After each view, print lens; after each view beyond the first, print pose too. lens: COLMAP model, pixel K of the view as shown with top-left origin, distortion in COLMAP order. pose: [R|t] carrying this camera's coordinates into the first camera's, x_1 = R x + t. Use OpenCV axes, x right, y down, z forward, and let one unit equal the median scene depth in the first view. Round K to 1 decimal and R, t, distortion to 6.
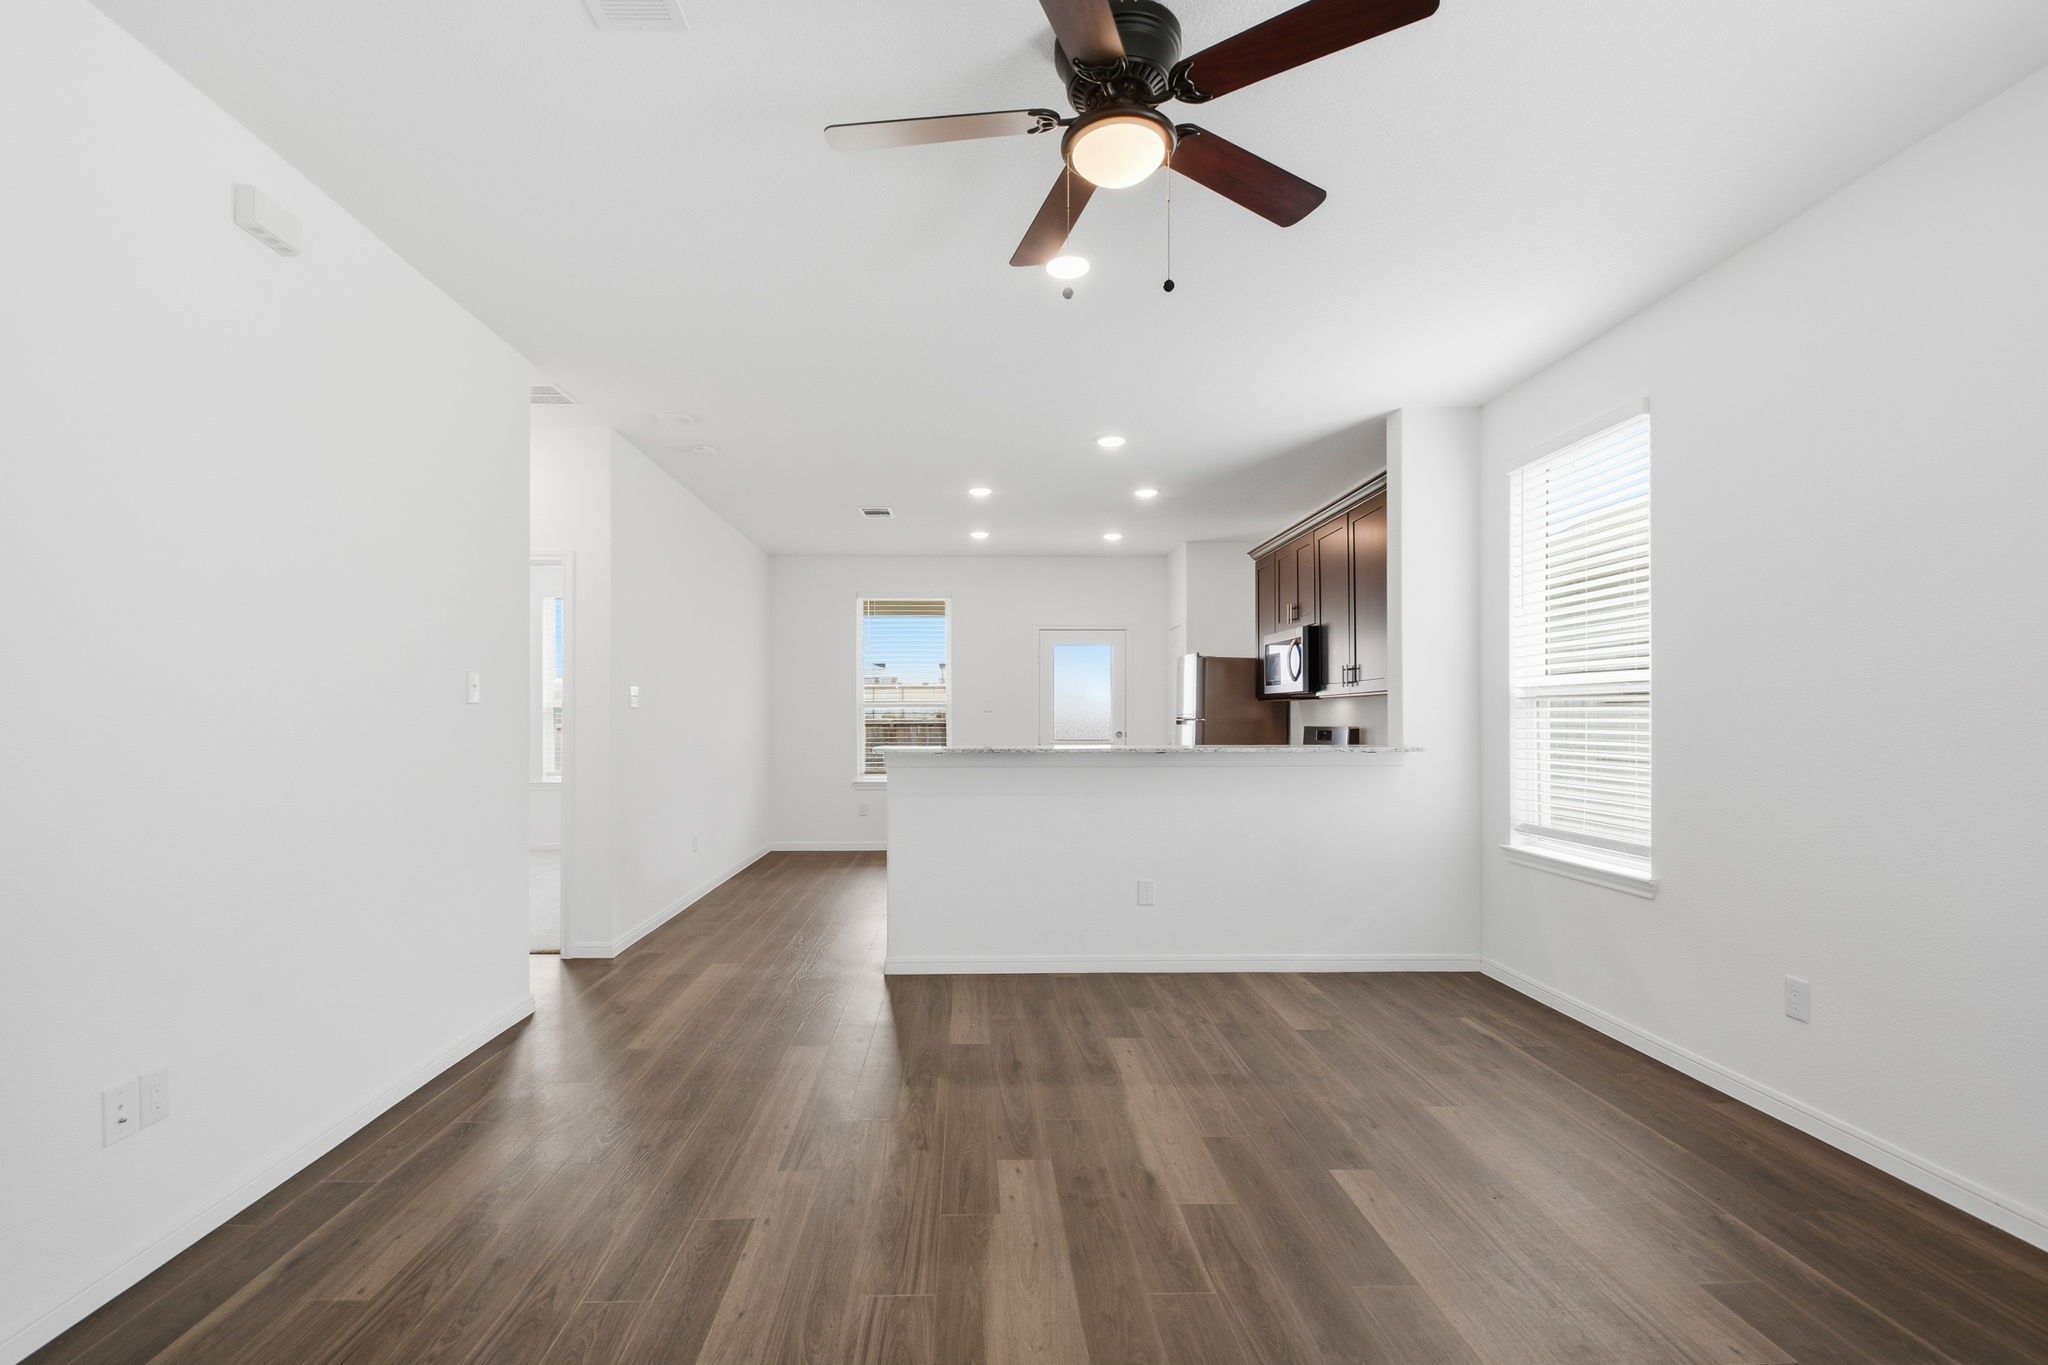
lens RADIAL K [[936.6, 0, 989.2], [0, 936.6, 694.7], [0, 0, 1]] dist [0.016088, -0.020016]
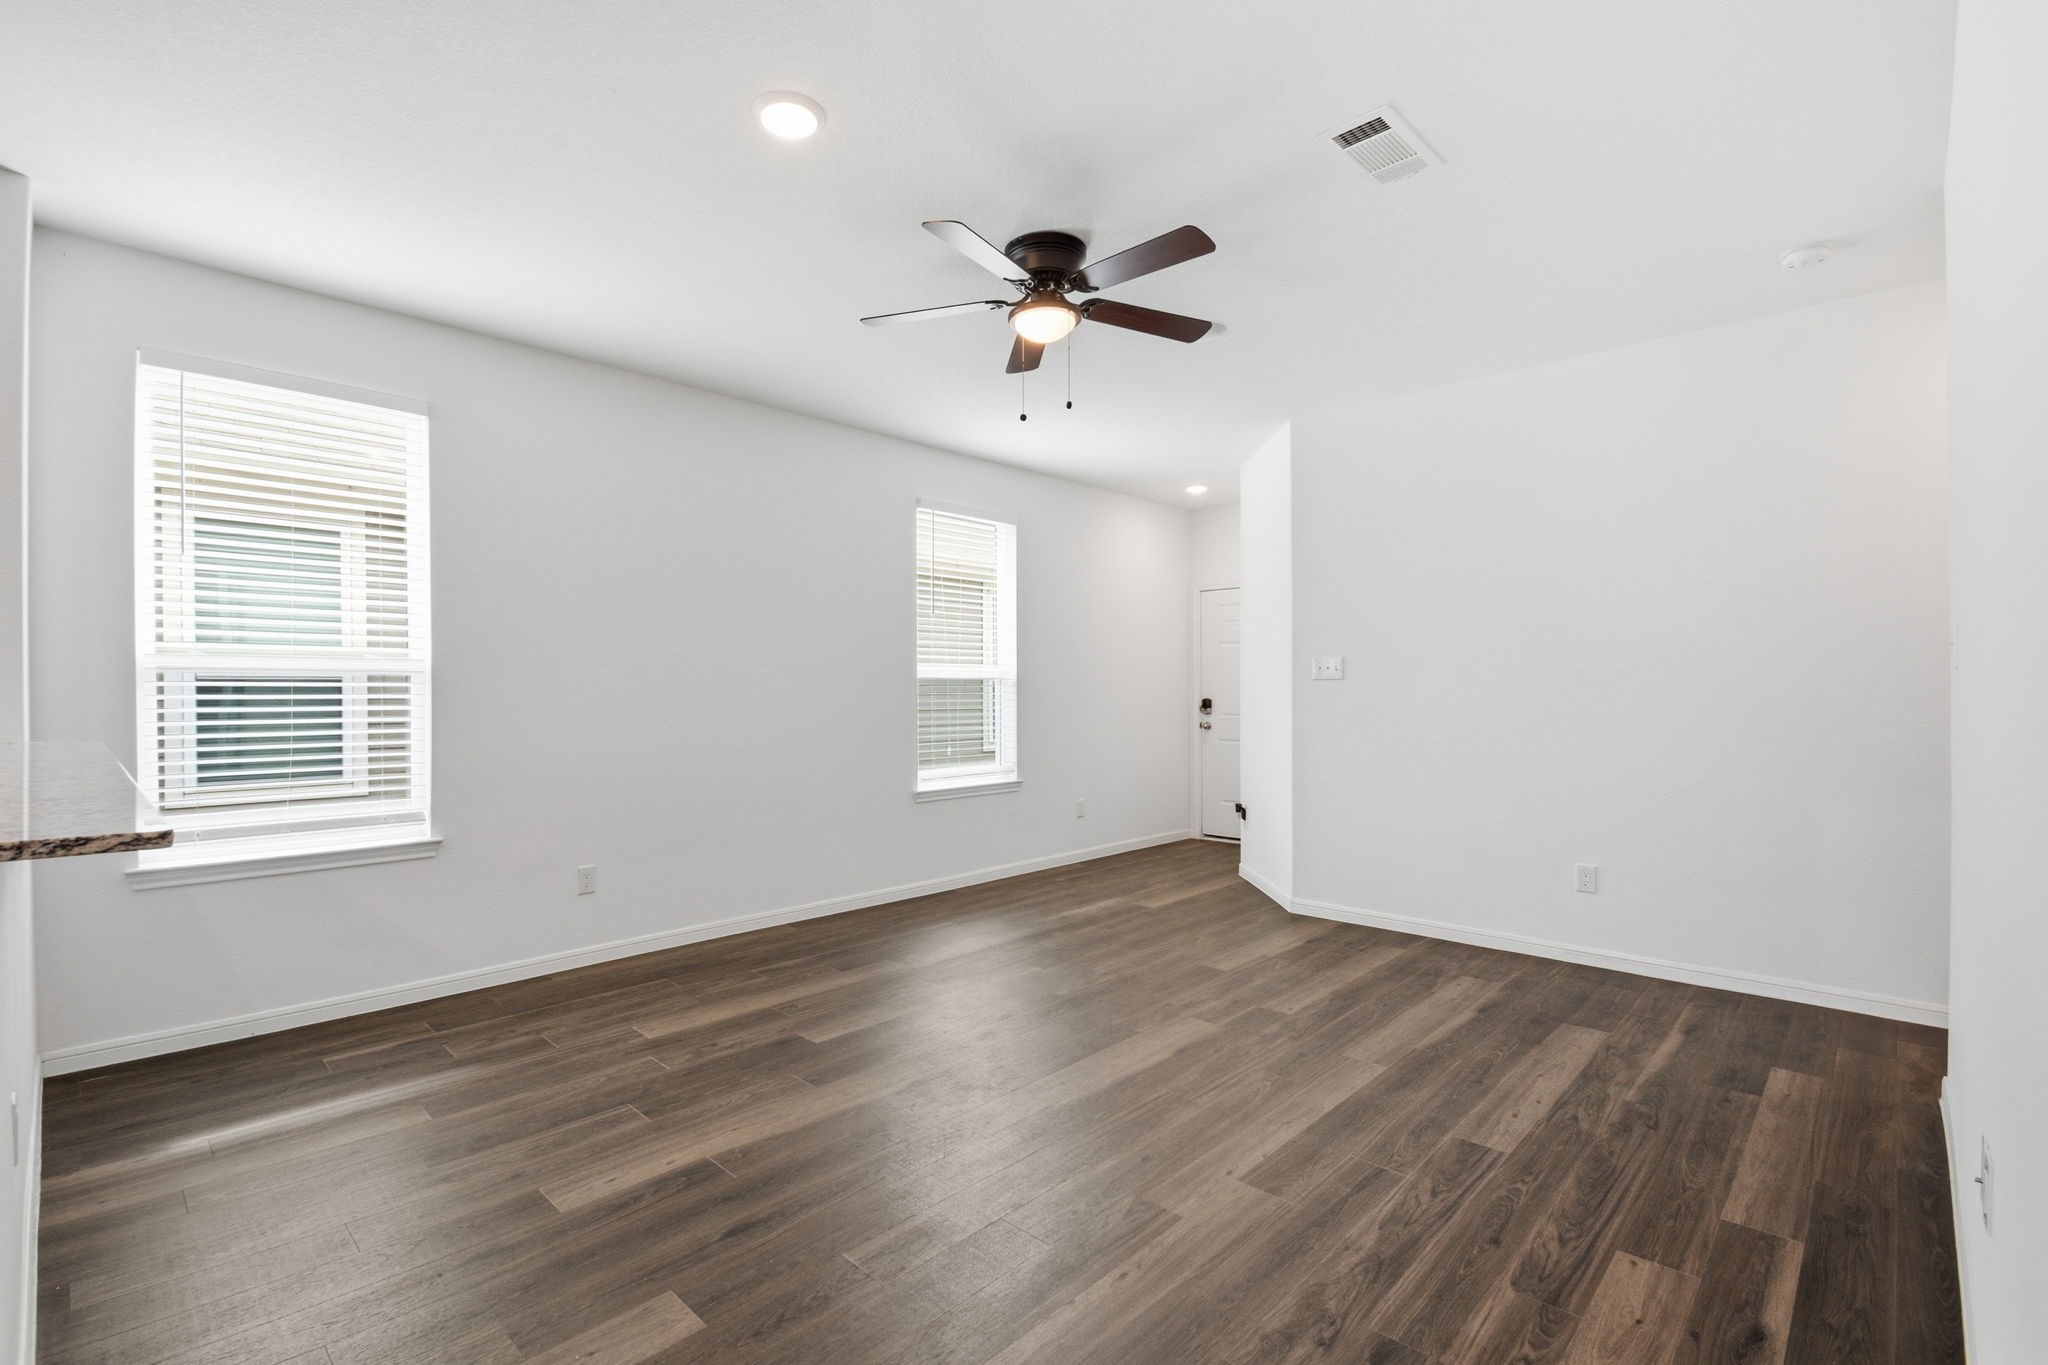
lens RADIAL K [[917.5, 0, 978.3], [0, 917.5, 671.9], [0, 0, 1]] dist [0.015686, -0.019086]
pose [[-0.691824, 0.019125, 0.721812, -0.523529], [-0.014313, 0.999090, -0.040190, 0.033022], [-0.721924, -0.038135, -0.690921, 1.275269]]
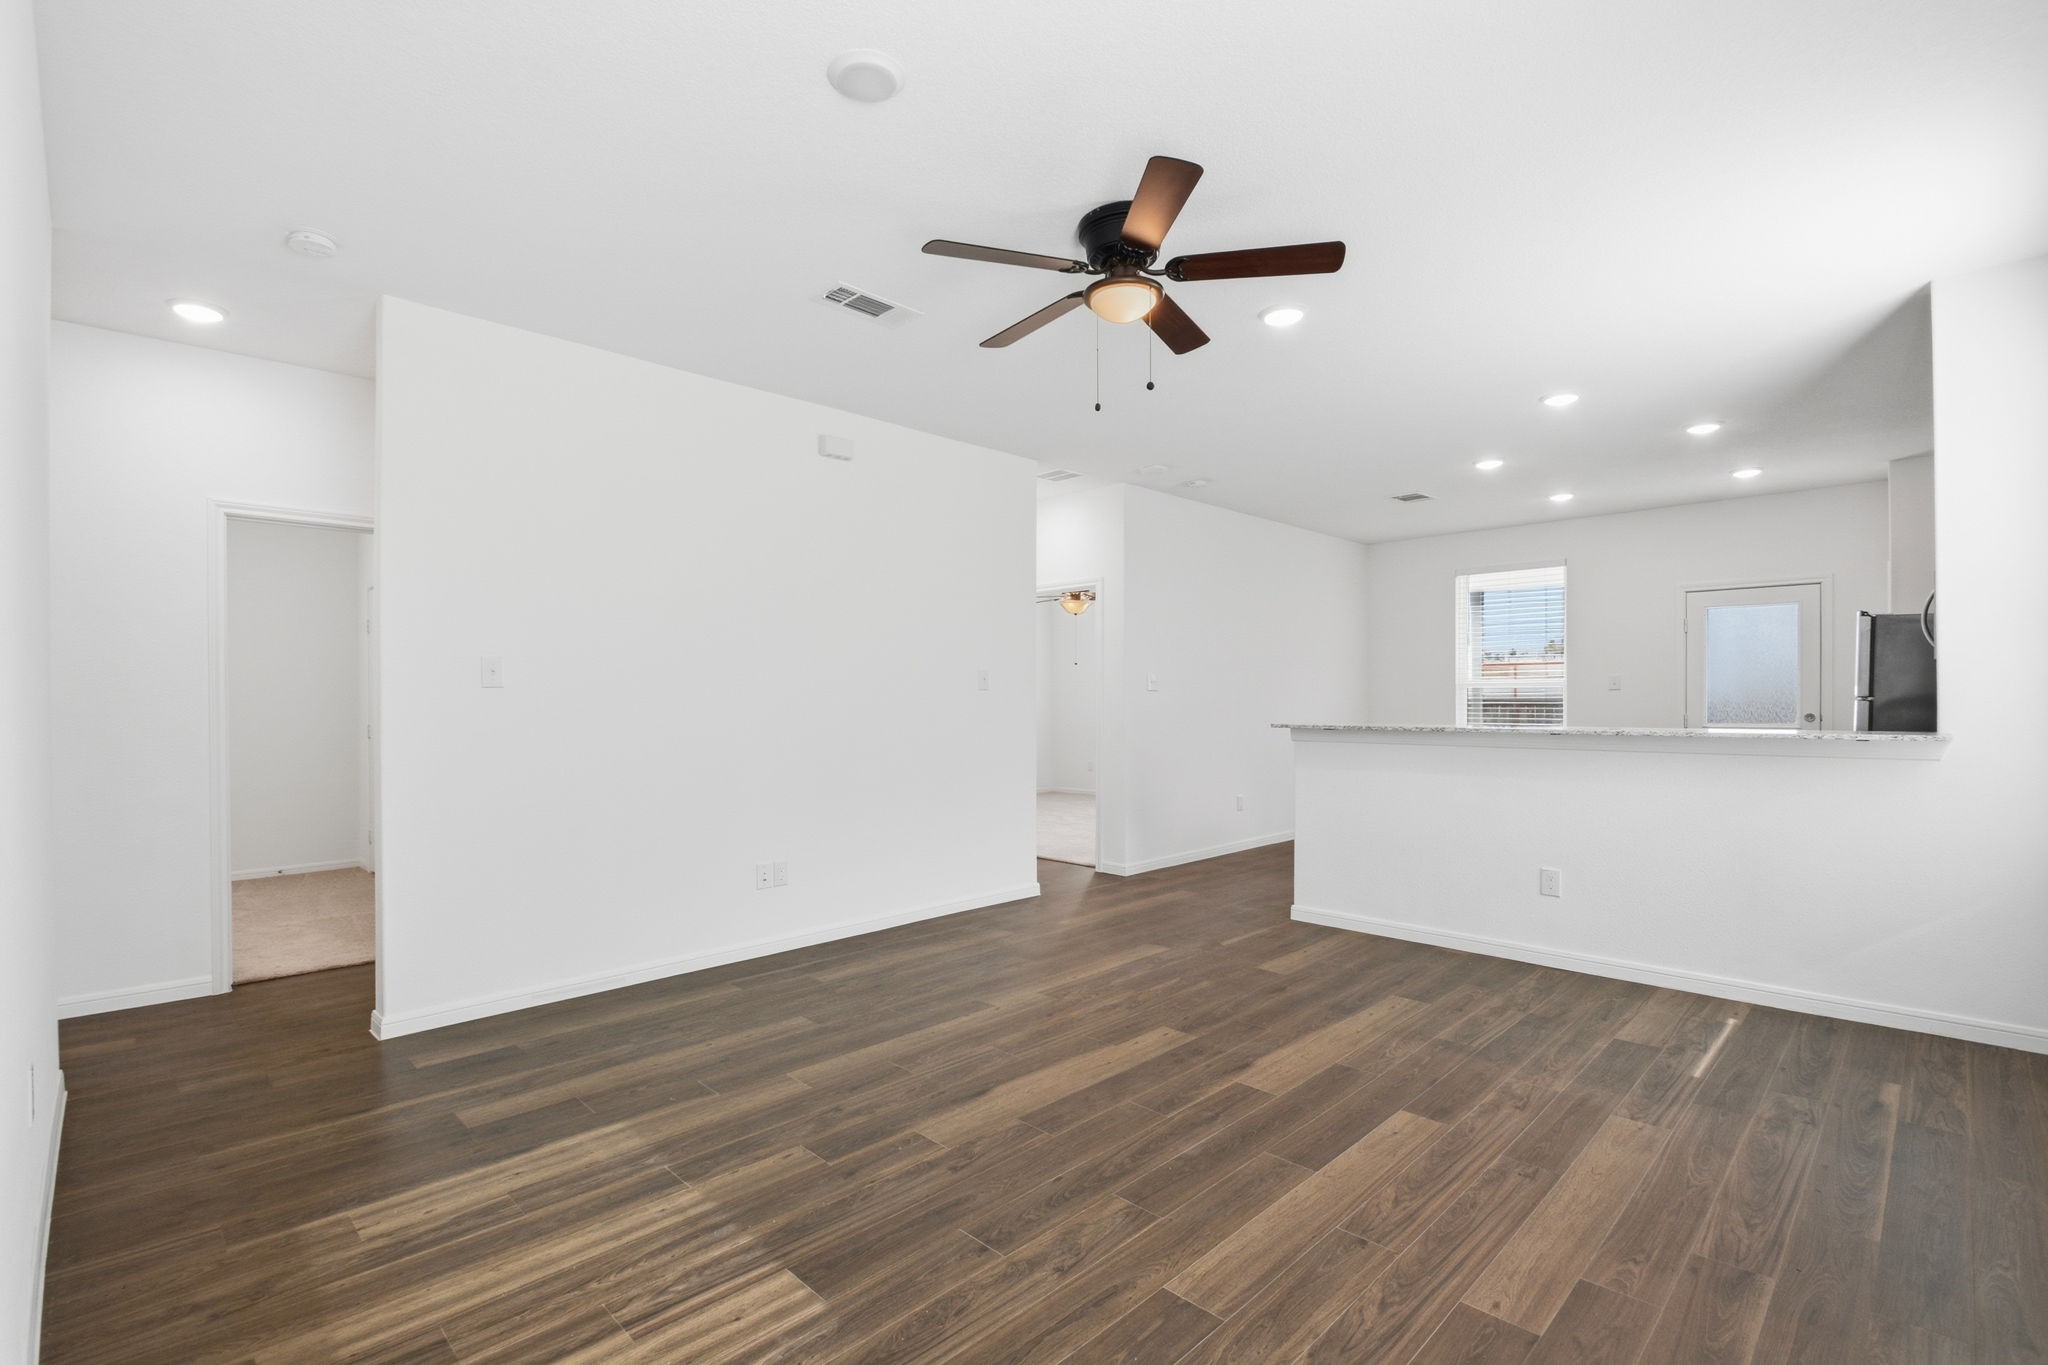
lens RADIAL K [[917.5, 0, 978.3], [0, 917.5, 671.9], [0, 0, 1]] dist [0.015686, -0.019086]
pose [[0.673542, -0.024251, -0.738751, 0.615560], [0.021585, 0.999681, -0.013137, -0.001326], [0.738833, -0.007097, 0.673851, -0.062114]]
